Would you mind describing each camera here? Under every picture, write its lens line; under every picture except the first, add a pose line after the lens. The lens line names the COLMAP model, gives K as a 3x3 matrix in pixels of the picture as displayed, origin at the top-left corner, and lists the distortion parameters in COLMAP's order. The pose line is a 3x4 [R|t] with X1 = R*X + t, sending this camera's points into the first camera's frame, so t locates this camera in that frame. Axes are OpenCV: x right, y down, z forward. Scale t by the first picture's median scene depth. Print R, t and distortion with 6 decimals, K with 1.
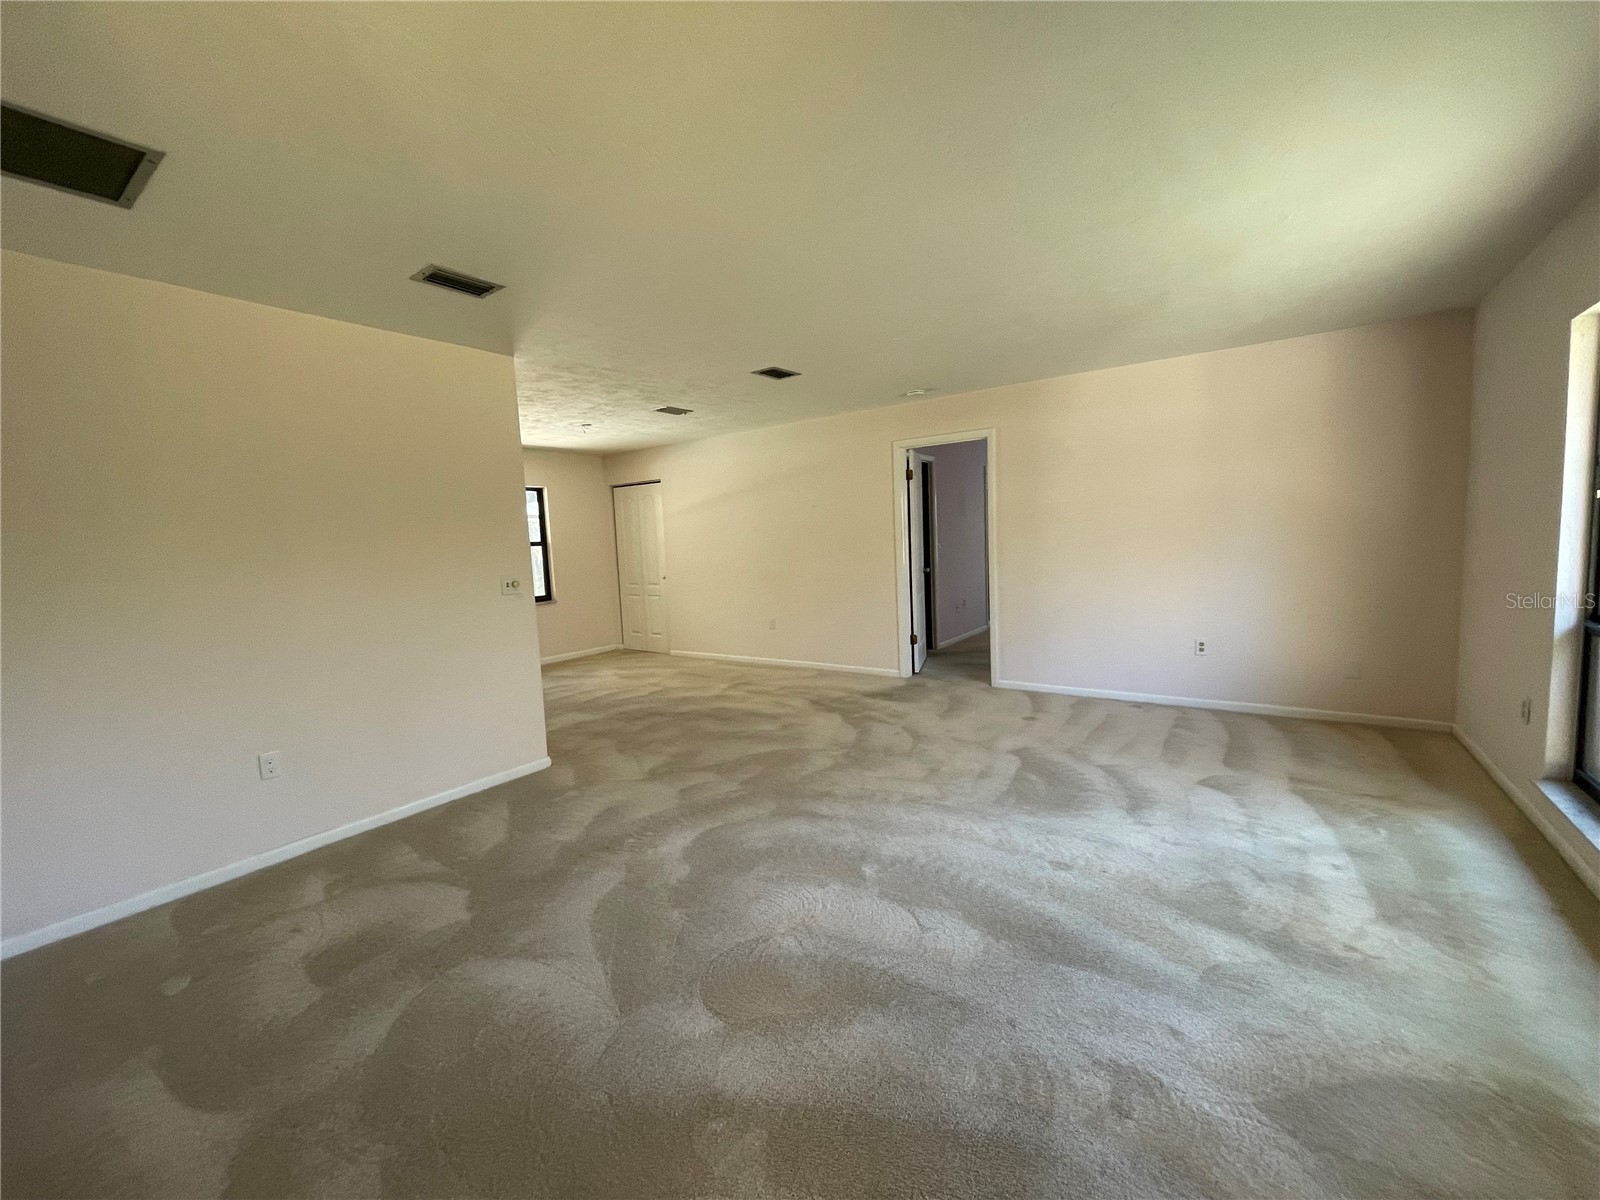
lens RADIAL K [[648.3, 0, 795.3], [0, 648.3, 597.5], [0, 0, 1]] dist [0.000234, 0.000048]
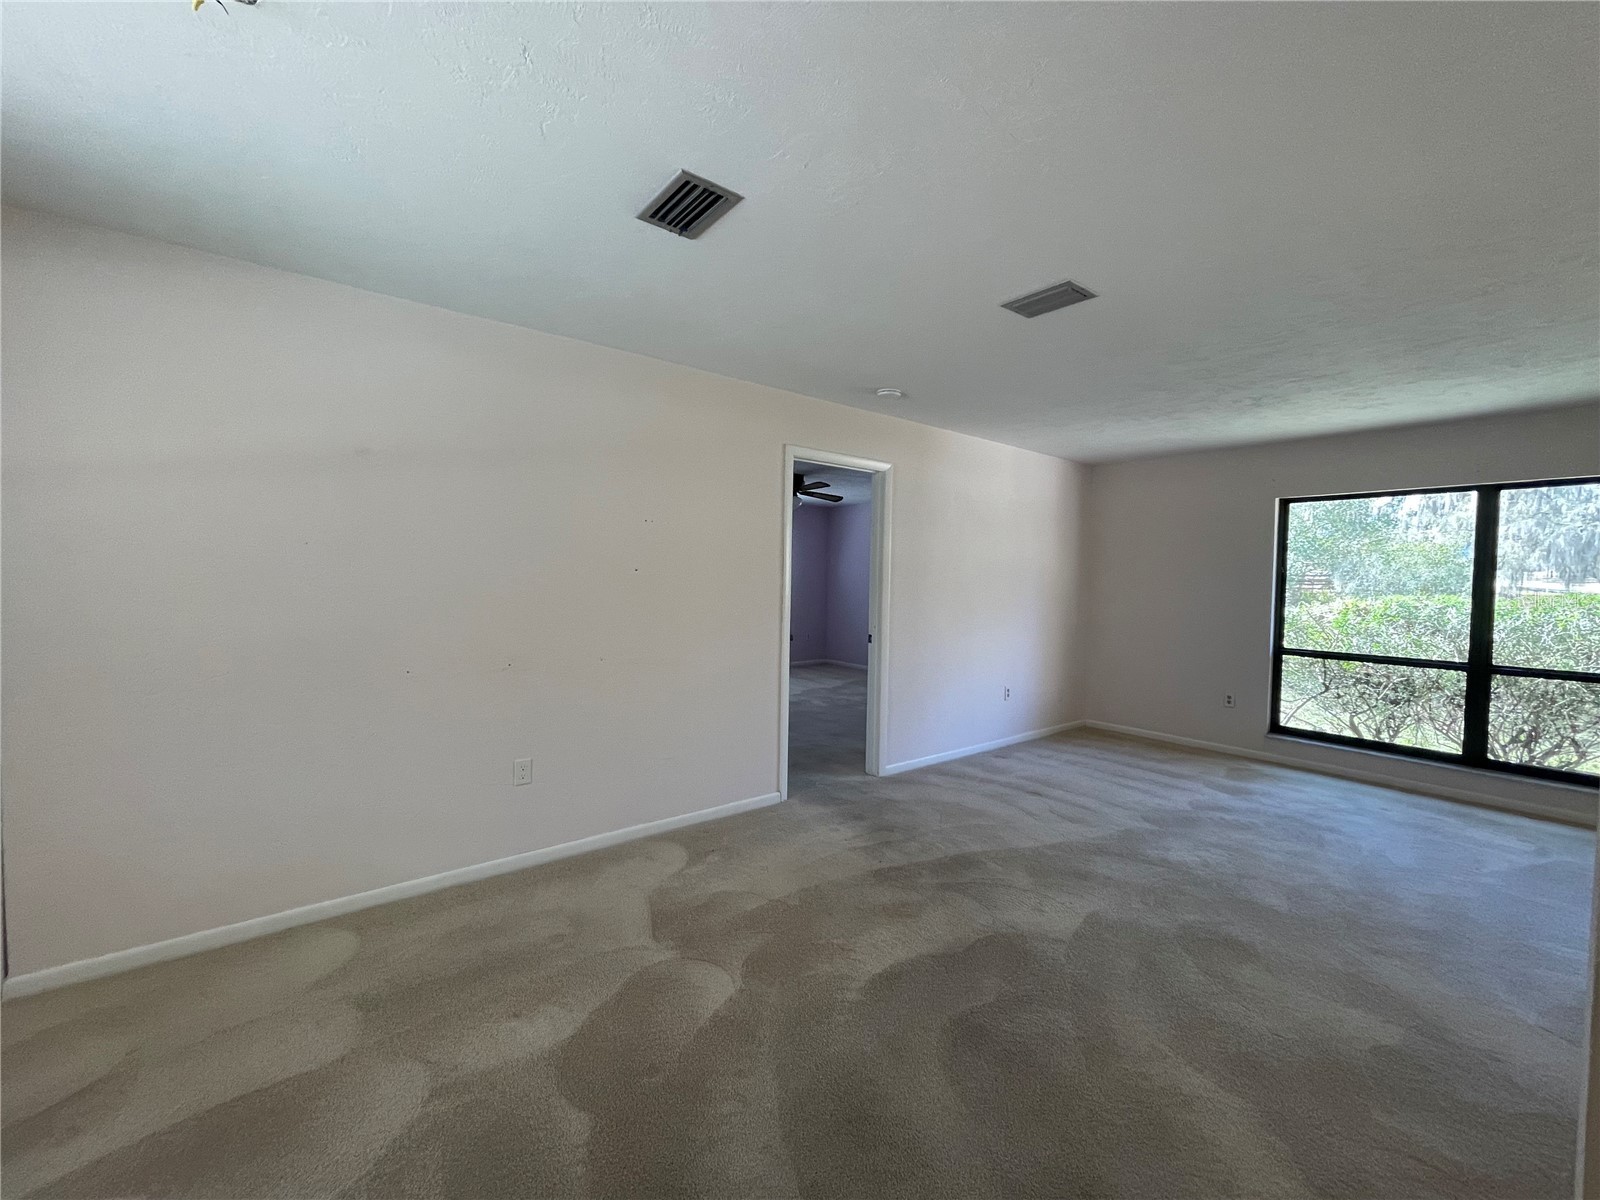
lens RADIAL K [[648.3, 0, 795.3], [0, 648.3, 597.5], [0, 0, 1]] dist [0.000234, 0.000048]
pose [[0.278374, 0.019102, 0.960283, -0.370189], [0.060828, 0.997445, -0.037475, -0.045341], [-0.958545, 0.068844, 0.276501, 0.631556]]
